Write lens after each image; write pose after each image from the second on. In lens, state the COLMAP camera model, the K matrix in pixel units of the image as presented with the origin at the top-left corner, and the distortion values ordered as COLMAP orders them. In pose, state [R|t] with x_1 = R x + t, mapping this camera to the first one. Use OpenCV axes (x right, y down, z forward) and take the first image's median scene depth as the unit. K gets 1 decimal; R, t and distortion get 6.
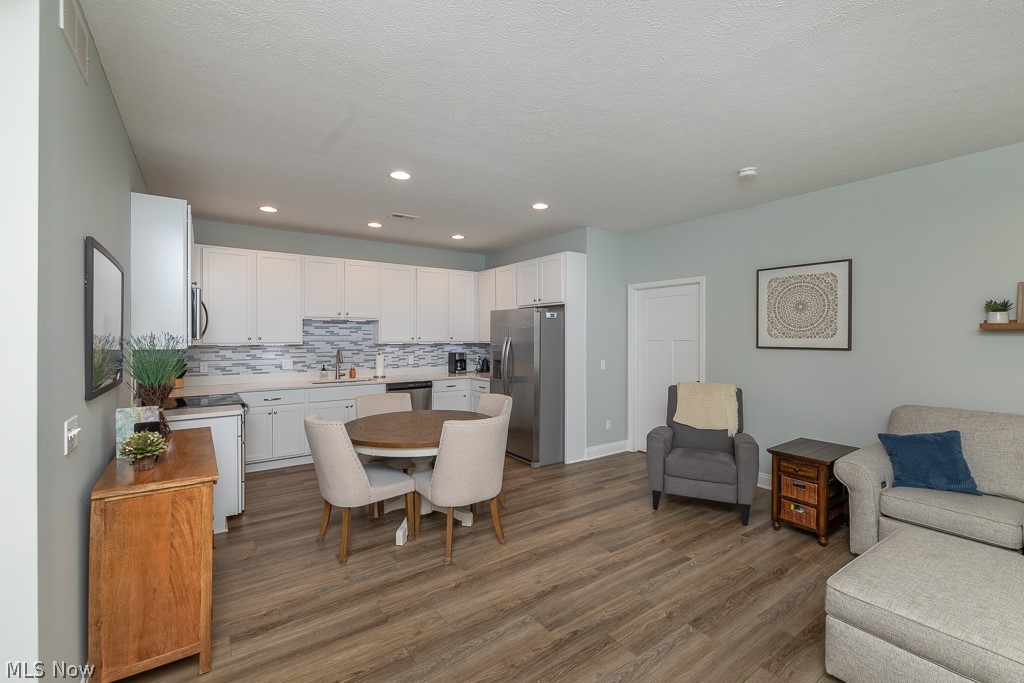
lens RADIAL K [[445.9, 0, 512.2], [0, 445.9, 337.1], [0, 0, 1]] dist [0.000910, -0.000253]
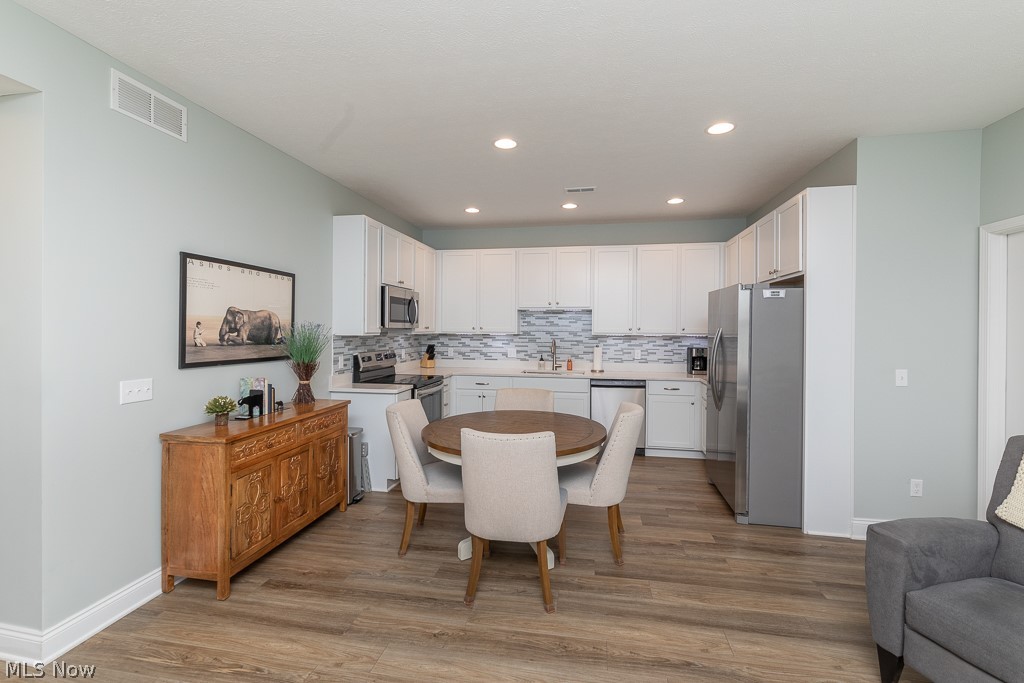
lens RADIAL K [[445.9, 0, 508.2], [0, 445.9, 327.7], [0, 0, 1]] dist [0.000910, -0.000253]
pose [[0.695164, 0.002544, -0.718846, 0.261849], [-0.006039, 0.999979, -0.002301, 0.003684], [0.718826, 0.005941, 0.695165, 0.258209]]
